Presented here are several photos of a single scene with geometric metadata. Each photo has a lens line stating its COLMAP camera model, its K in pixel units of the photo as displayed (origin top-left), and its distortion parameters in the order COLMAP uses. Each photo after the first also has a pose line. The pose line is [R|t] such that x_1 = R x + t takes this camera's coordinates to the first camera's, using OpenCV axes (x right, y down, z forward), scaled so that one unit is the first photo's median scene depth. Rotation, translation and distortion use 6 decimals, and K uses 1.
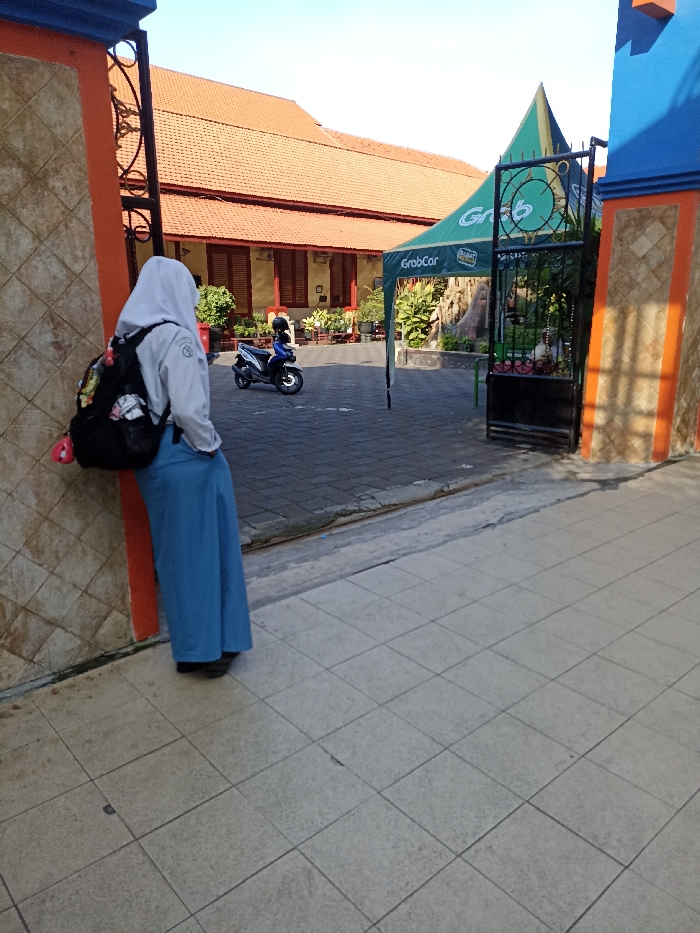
lens RADIAL K [[689.2, 0, 345.7], [0, 689.2, 468.9], [0, 0, 1]] dist [0.010967, -0.014111]
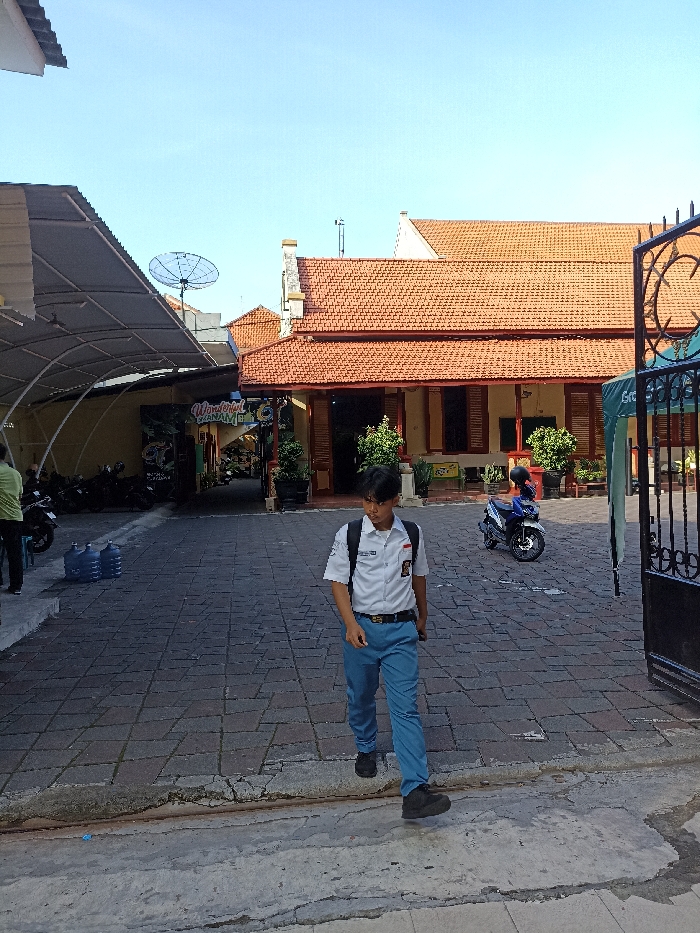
lens RADIAL K [[689.2, 0, 352.3], [0, 689.2, 458.6], [0, 0, 1]] dist [0.010967, -0.014111]
pose [[0.819850, -0.013059, -0.572429, 0.372978], [-0.106981, 0.978641, -0.175548, -0.109528], [0.562495, 0.205162, 0.800942, 0.386907]]
